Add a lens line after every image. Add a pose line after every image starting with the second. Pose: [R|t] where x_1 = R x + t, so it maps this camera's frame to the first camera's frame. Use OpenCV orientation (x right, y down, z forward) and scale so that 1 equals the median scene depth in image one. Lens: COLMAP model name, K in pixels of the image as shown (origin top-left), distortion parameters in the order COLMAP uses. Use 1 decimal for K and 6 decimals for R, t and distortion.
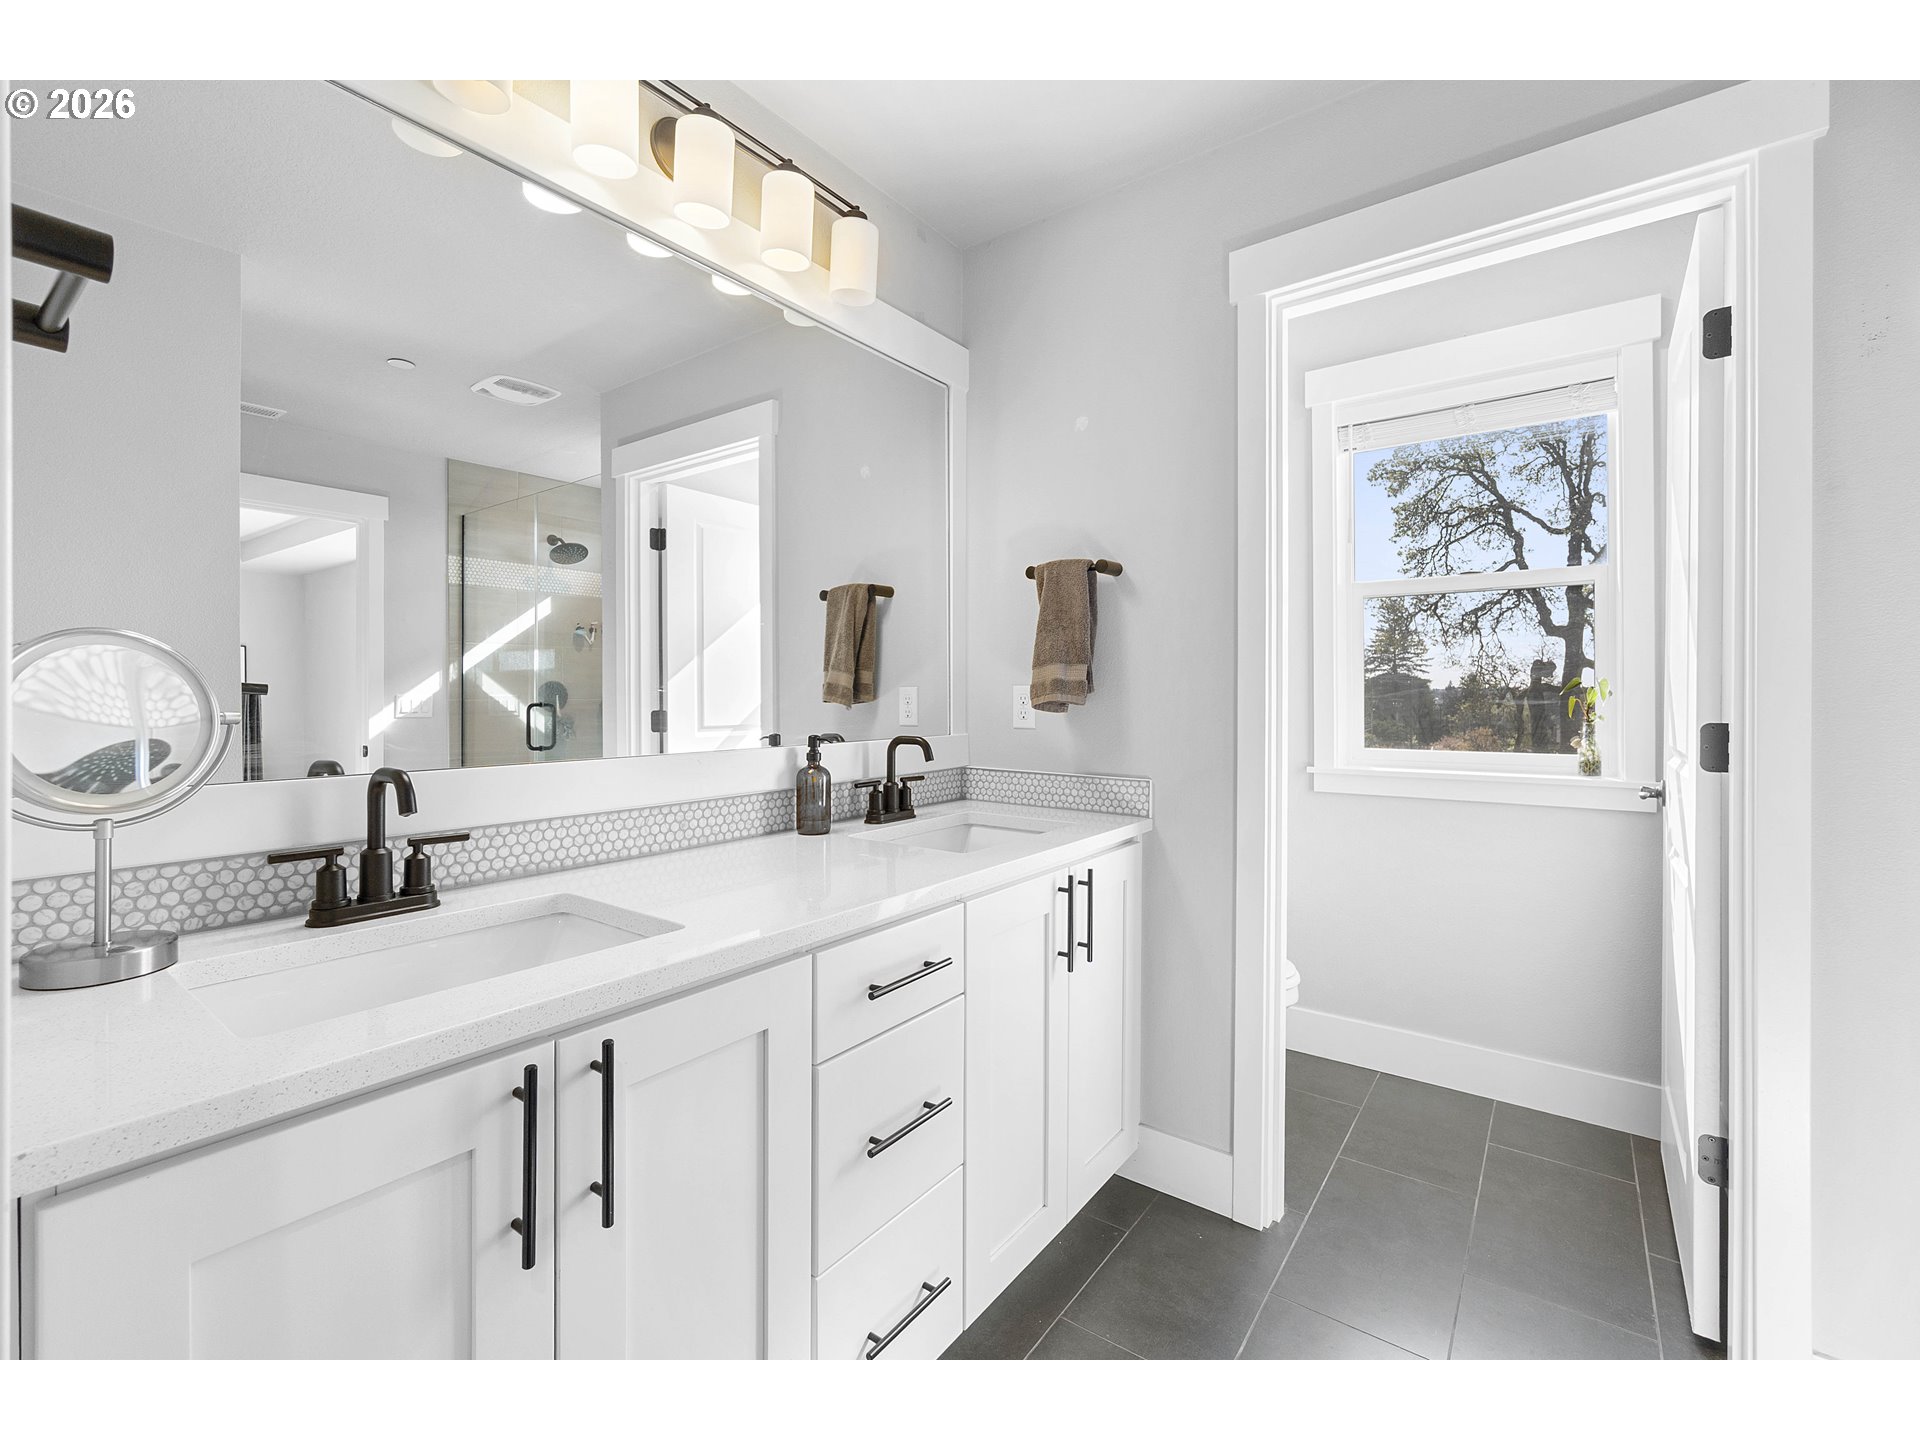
lens RADIAL K [[821.6, 0, 962.1], [0, 821.6, 708.6], [0, 0, 1]] dist [-0.003025, 0.000009]
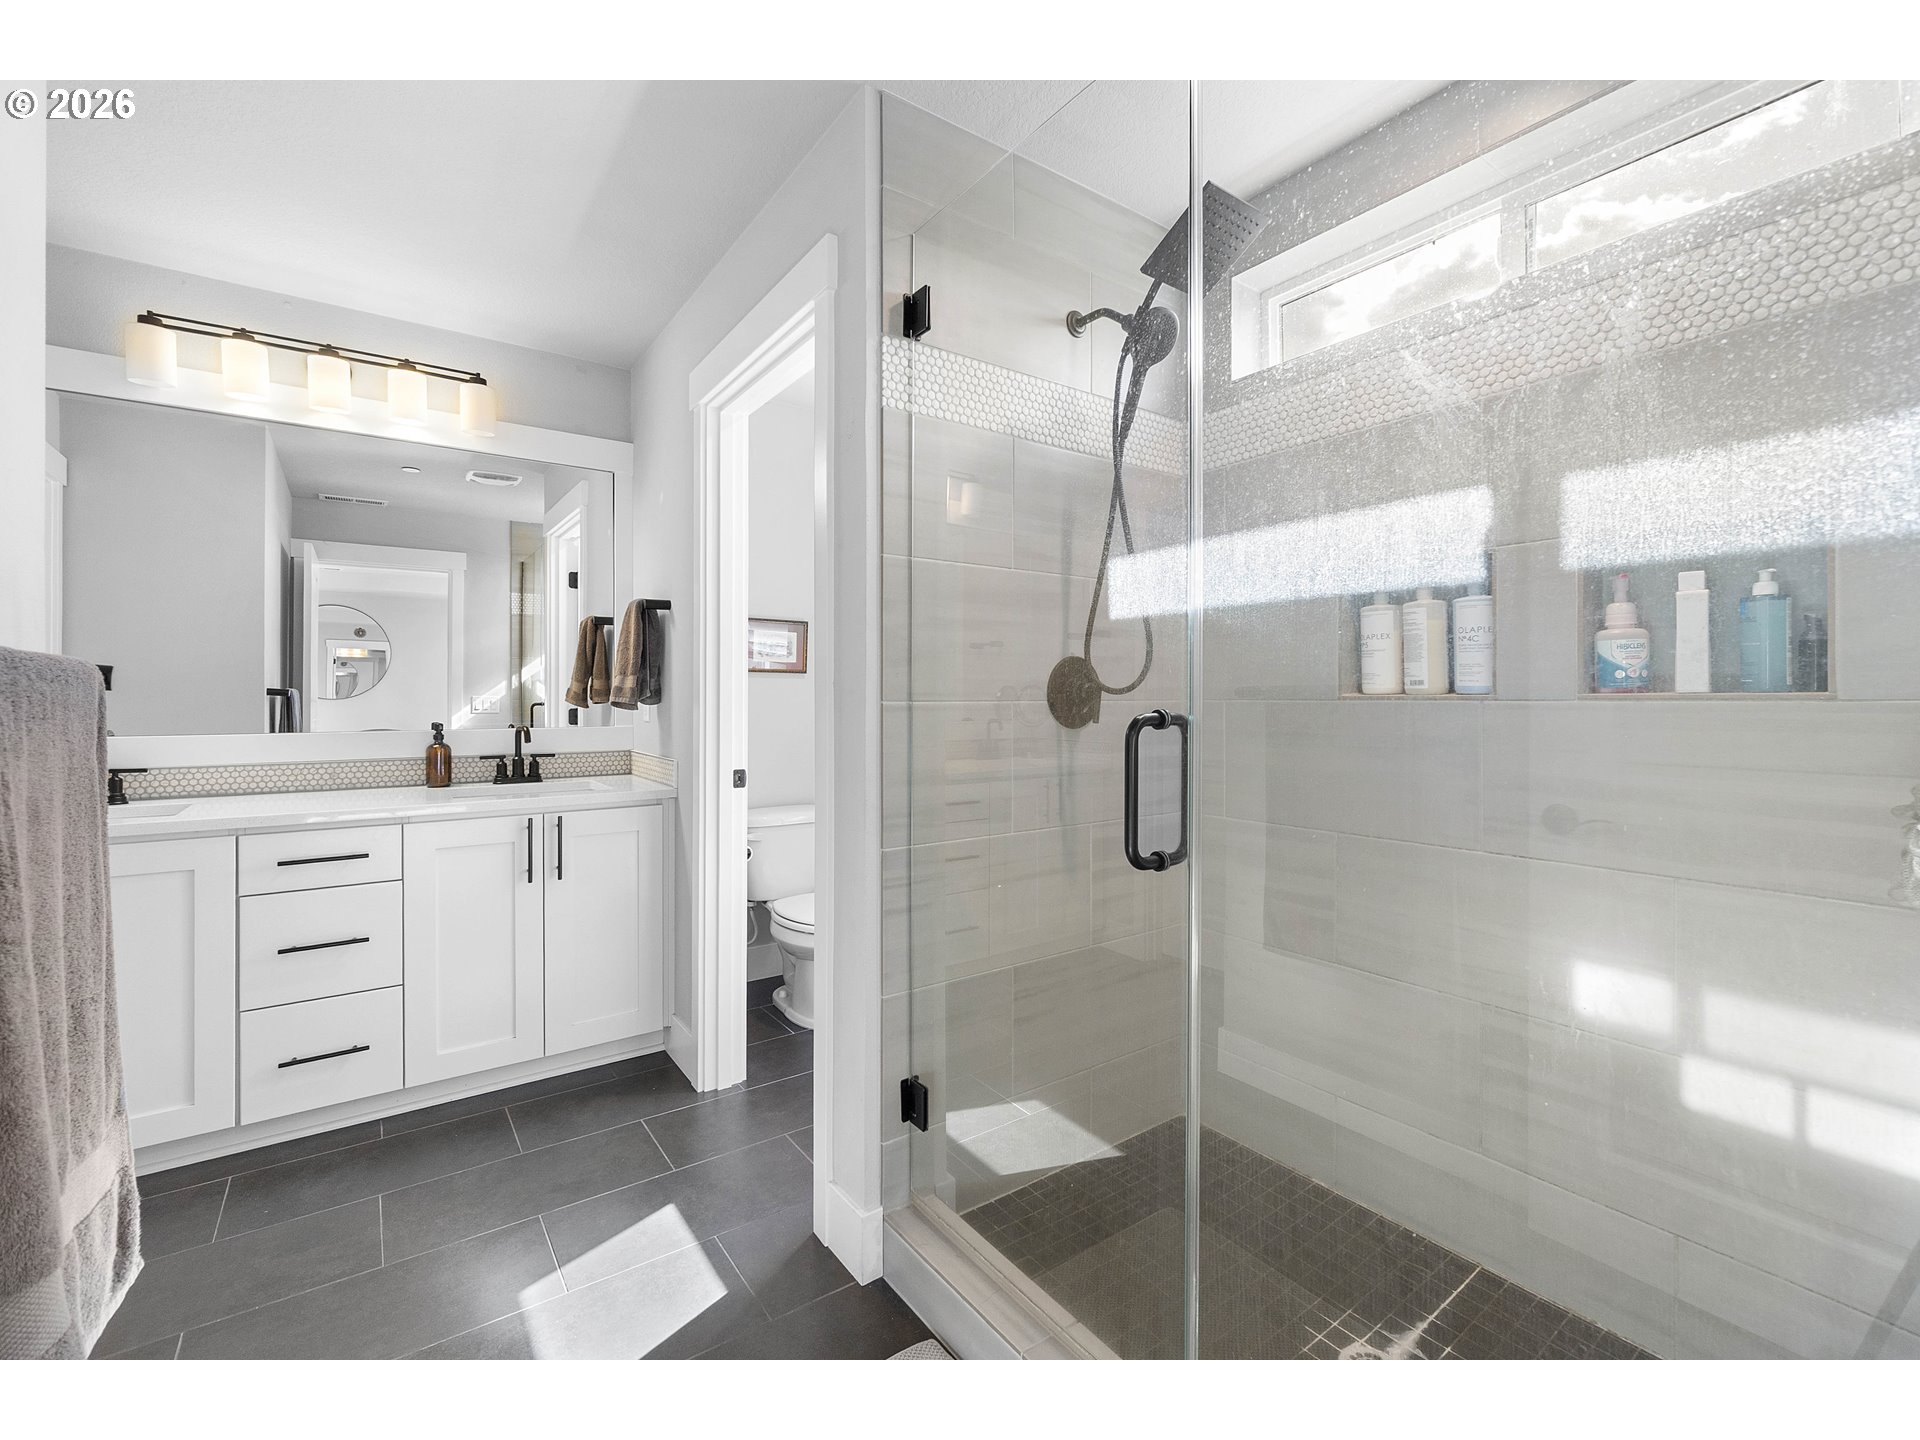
lens RADIAL K [[821.6, 0, 943.4], [0, 821.6, 708.0], [0, 0, 1]] dist [-0.003025, 0.000009]
pose [[0.954892, 0.004694, -0.296915, 0.992102], [-0.006517, 0.999965, -0.005151, 0.004714], [0.296881, 0.006854, 0.954890, -0.157068]]
